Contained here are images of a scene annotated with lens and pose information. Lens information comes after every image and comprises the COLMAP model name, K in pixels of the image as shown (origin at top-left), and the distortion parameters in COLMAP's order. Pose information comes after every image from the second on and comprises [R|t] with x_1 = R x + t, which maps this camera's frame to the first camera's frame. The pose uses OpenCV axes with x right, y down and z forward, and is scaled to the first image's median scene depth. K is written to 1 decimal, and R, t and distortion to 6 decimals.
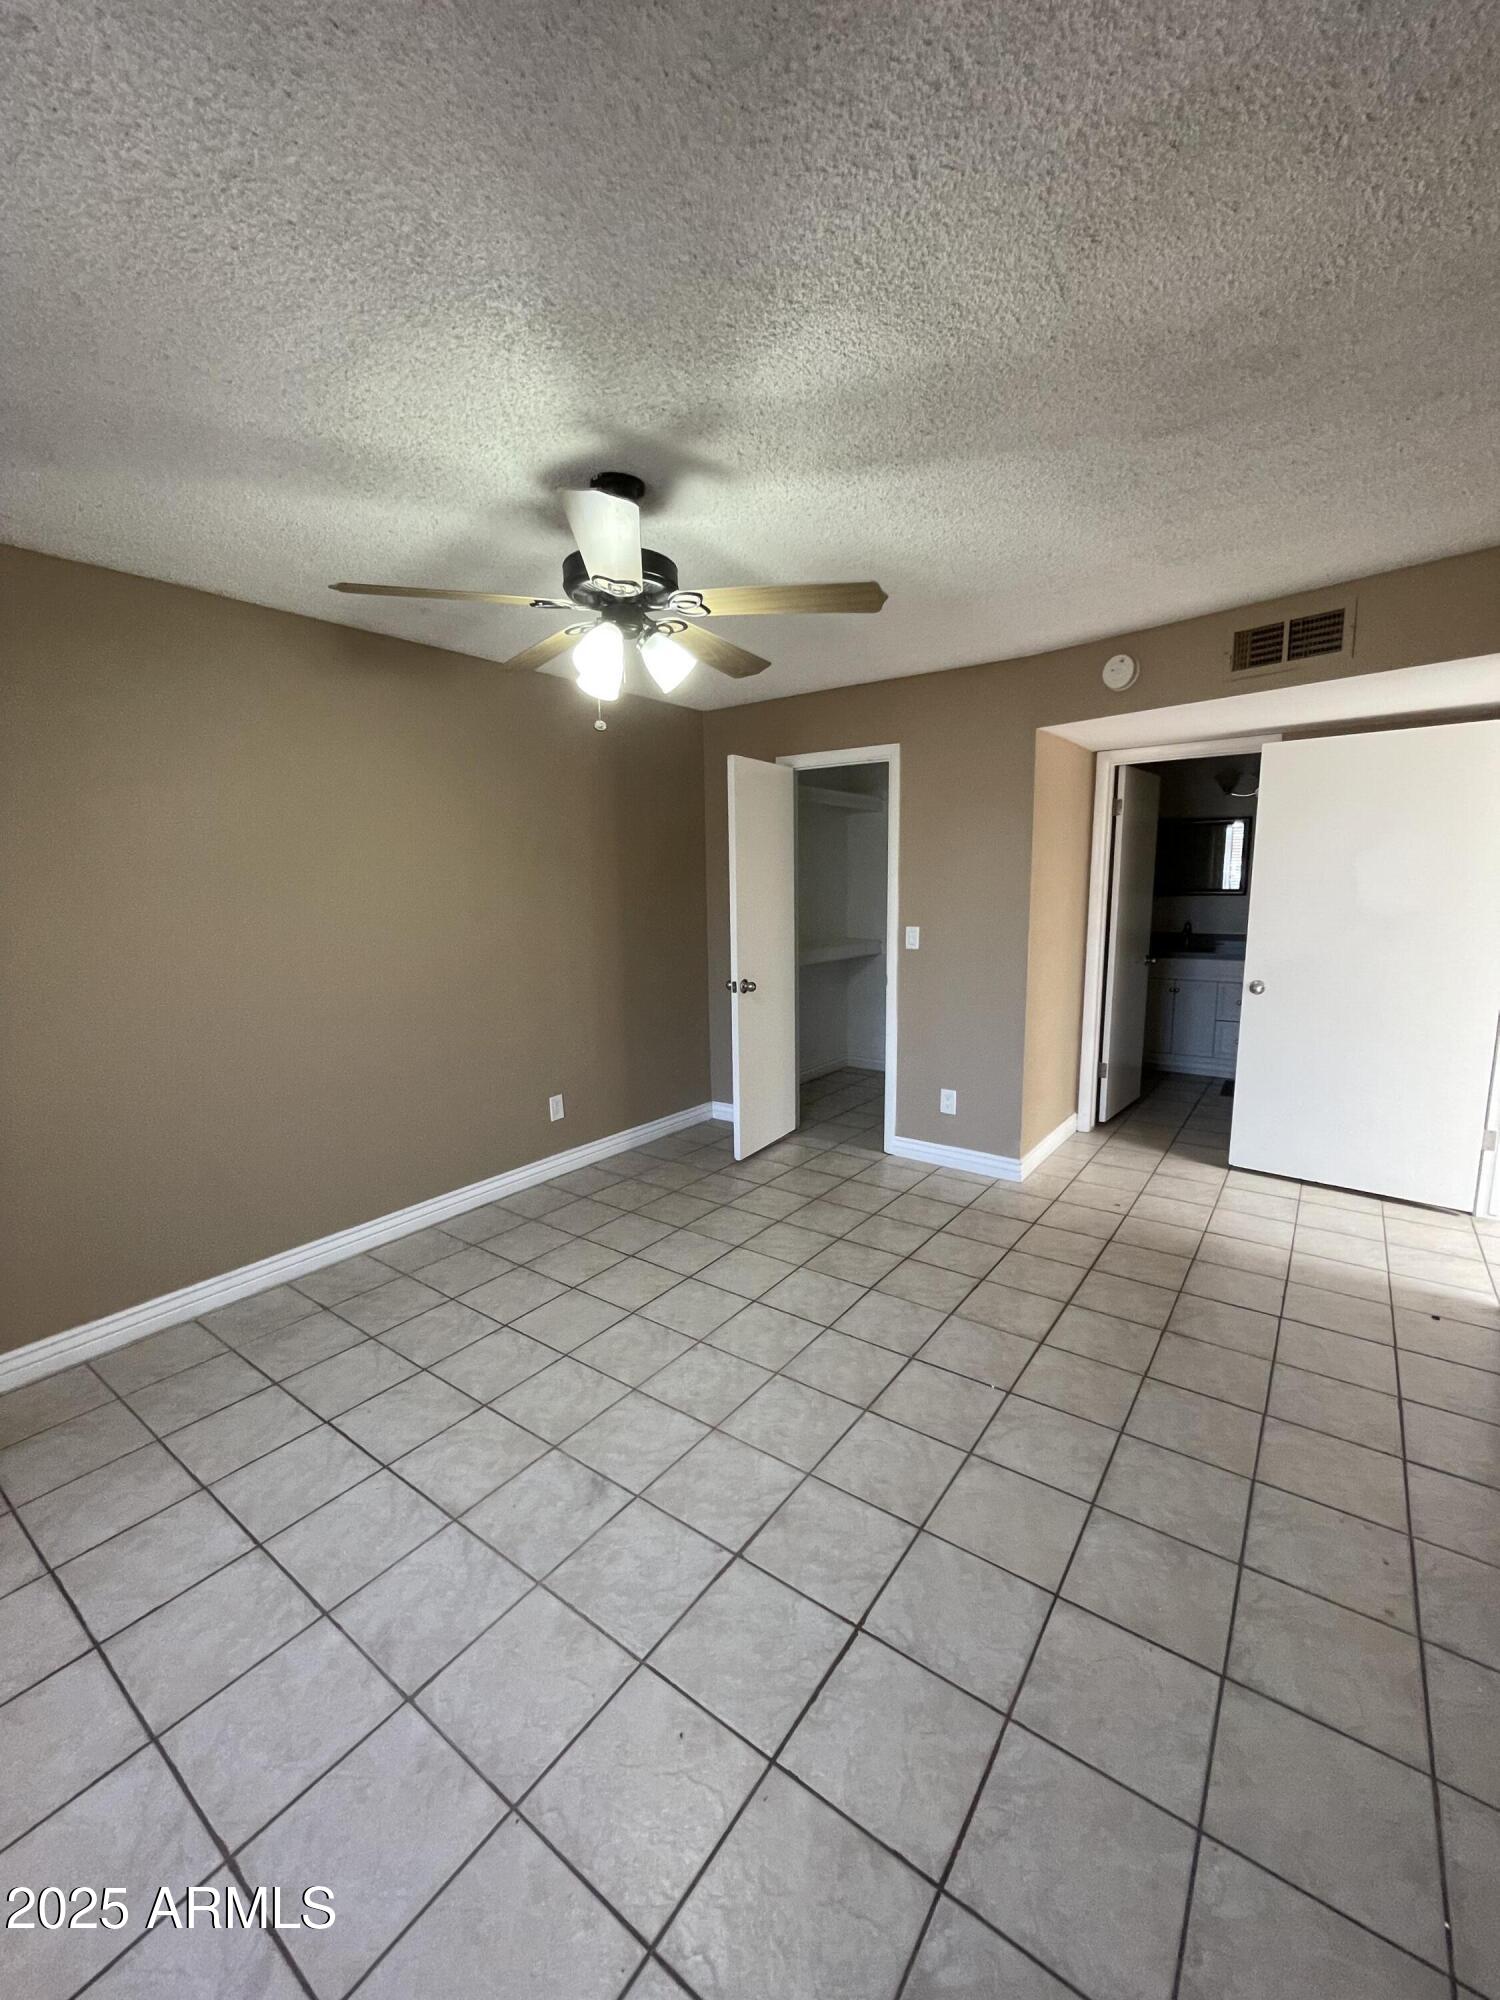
lens RADIAL K [[809.3, 0, 749.4], [0, 809.3, 1003.1], [0, 0, 1]] dist [-0.002762, -0.000778]
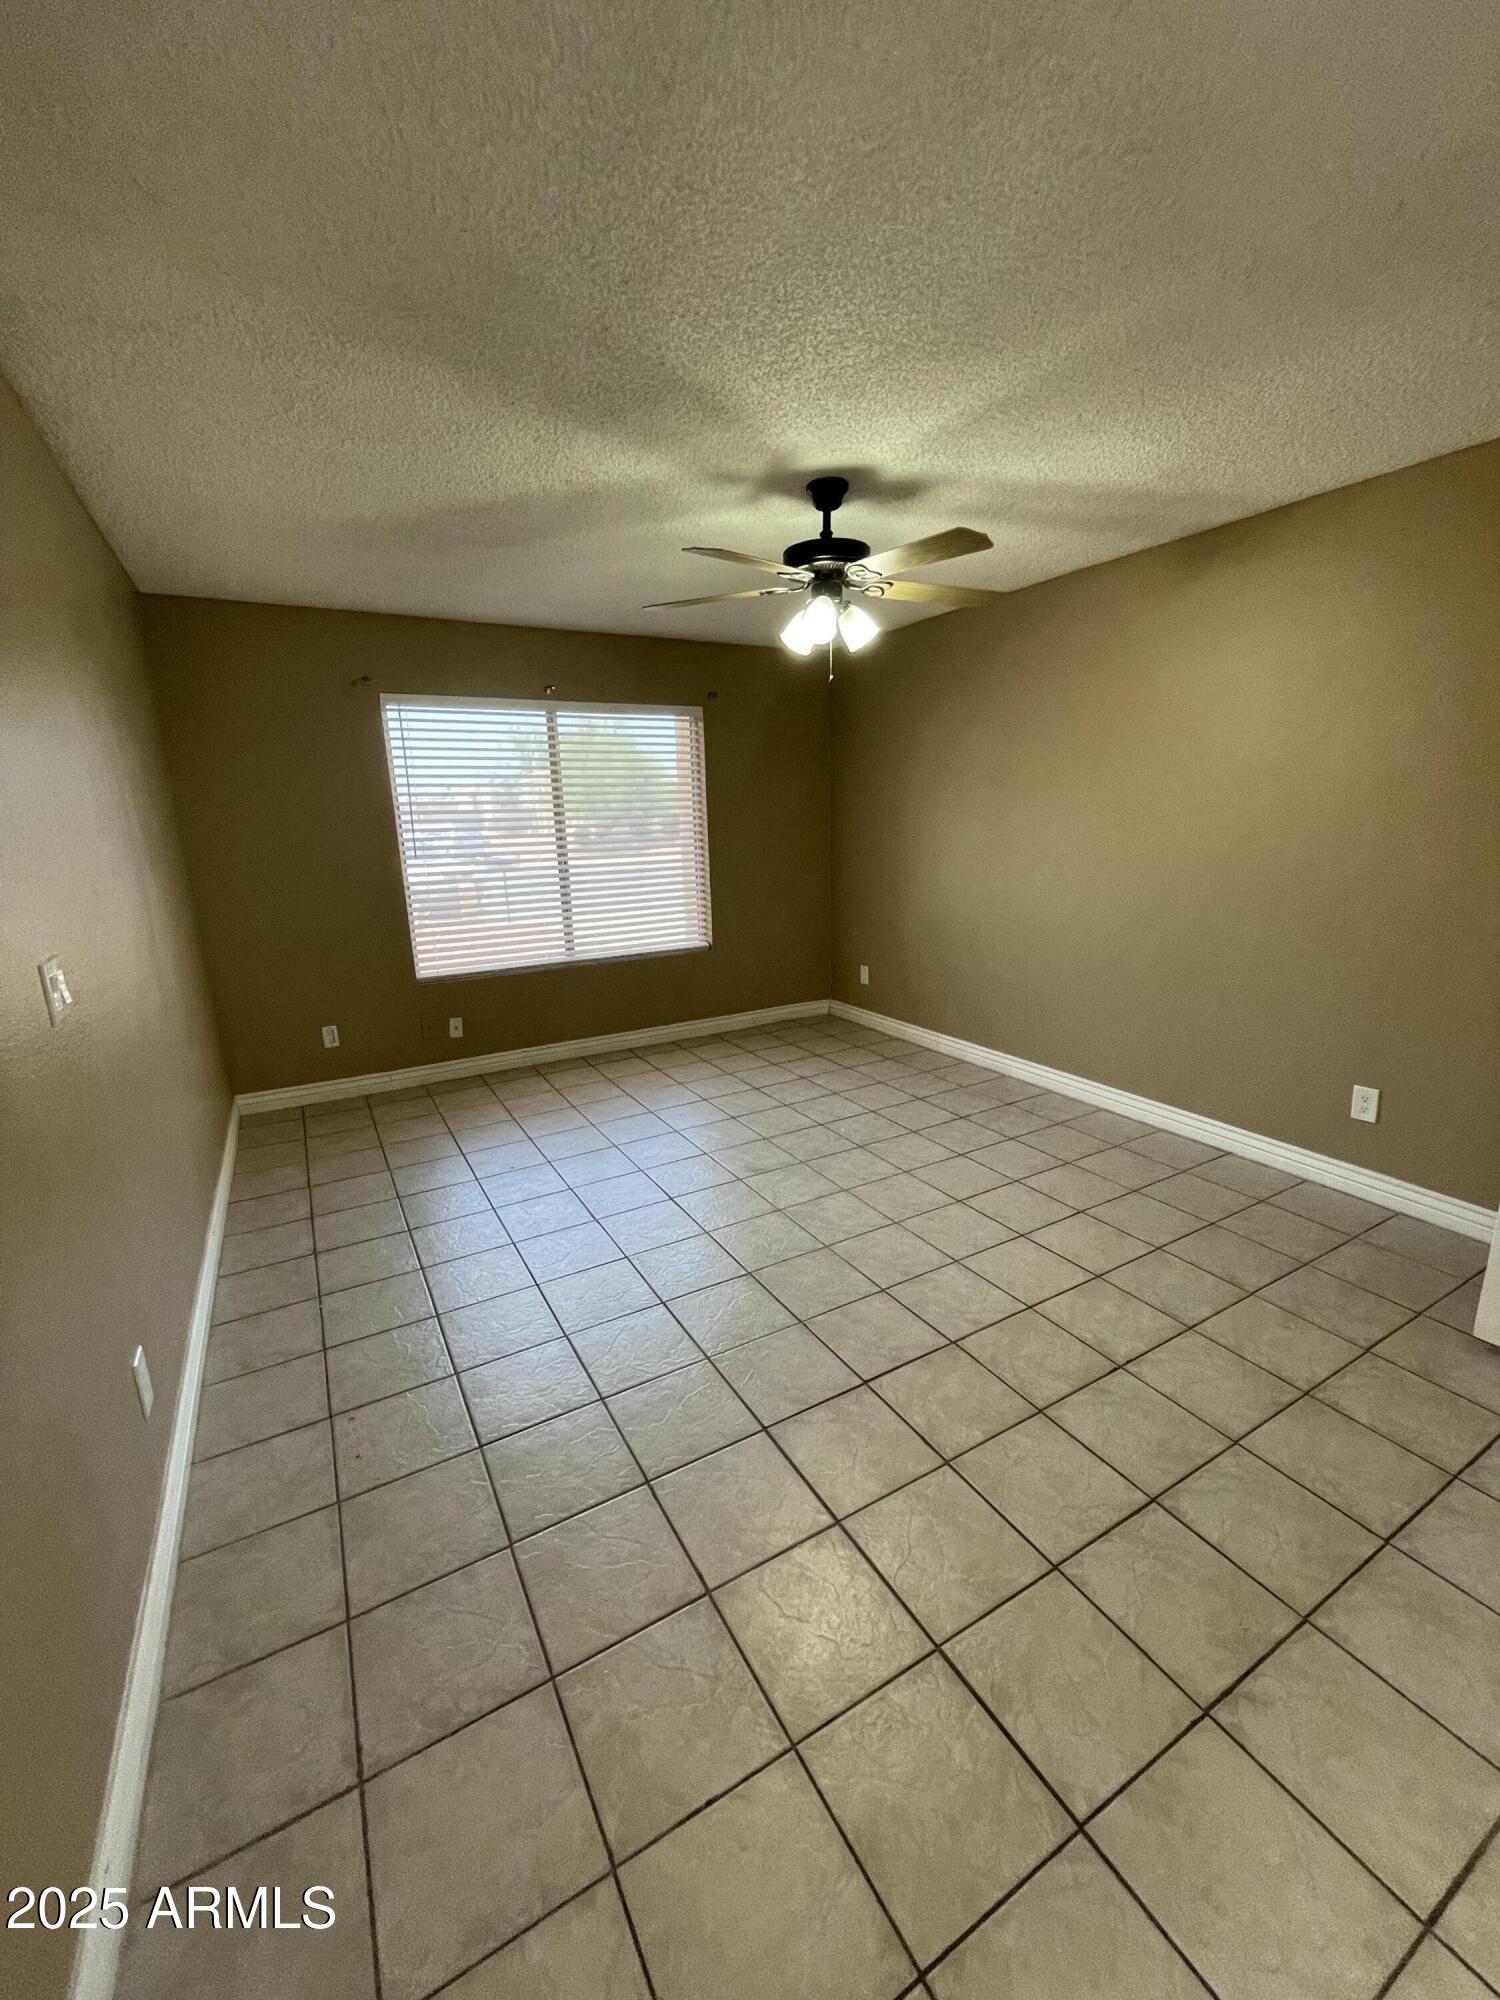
lens RADIAL K [[809.3, 0, 742.3], [0, 809.3, 1006.4], [0, 0, 1]] dist [-0.002762, -0.000778]
pose [[-0.417108, 0.242466, -0.875917, 0.802037], [-0.102323, 0.945102, 0.310343, -0.157951], [0.903078, 0.219073, -0.369400, 1.005355]]
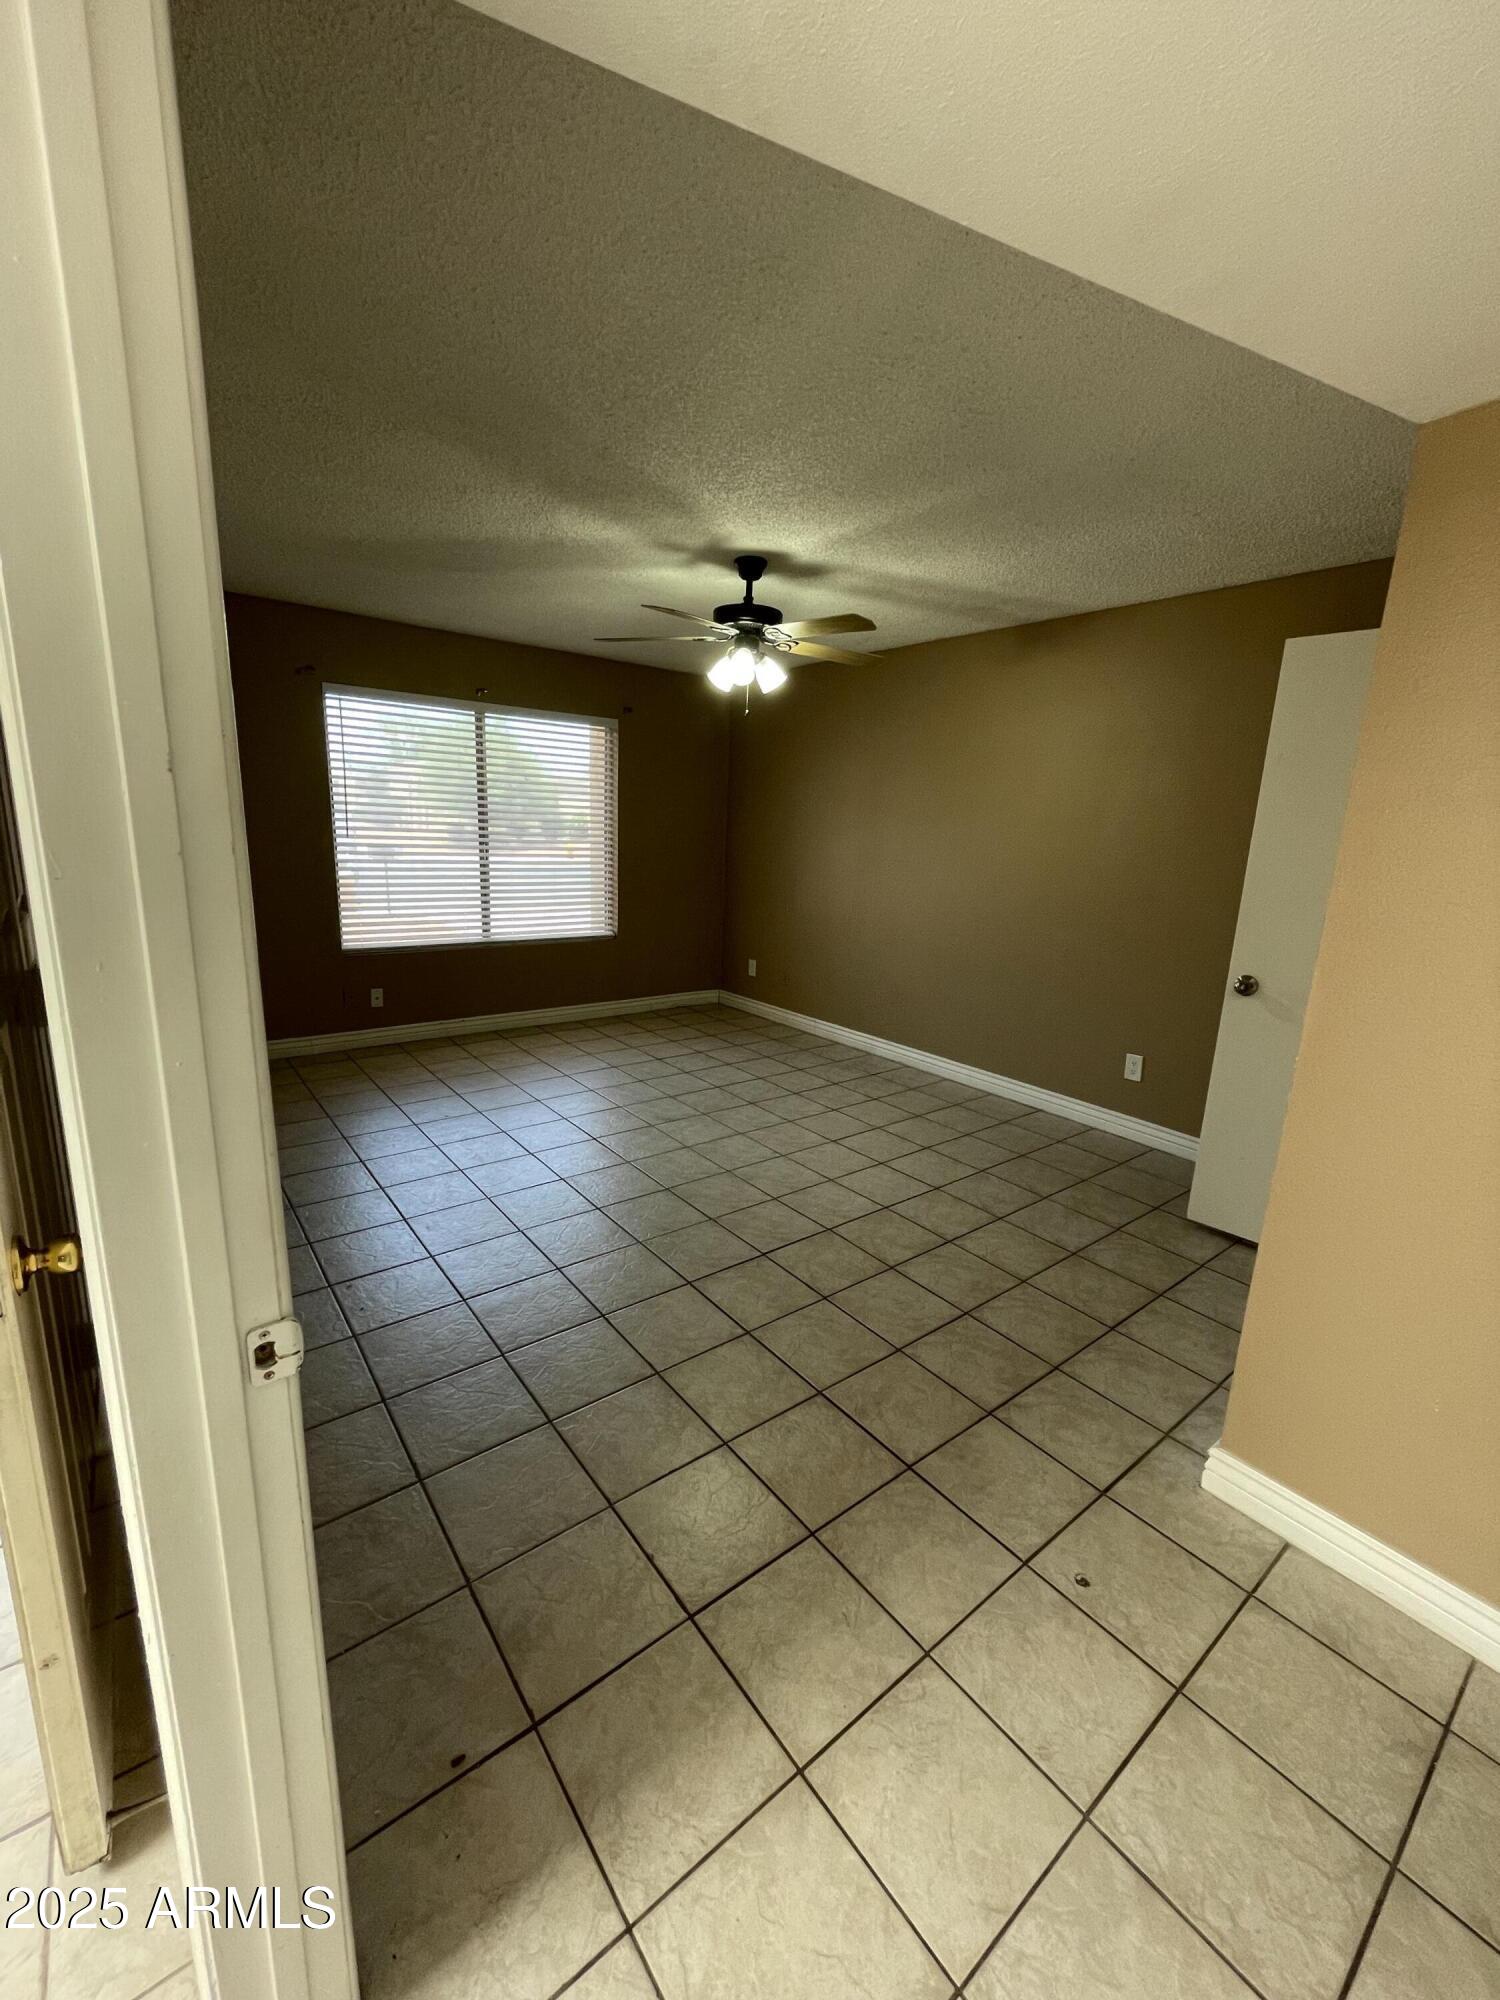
lens RADIAL K [[809.3, 0, 740.2], [0, 809.3, 1004.6], [0, 0, 1]] dist [-0.002762, -0.000778]
pose [[-0.283213, 0.216661, -0.934264, 1.021312], [-0.179618, 0.944928, 0.273583, -0.155945], [0.942087, 0.245292, -0.228699, 1.028934]]
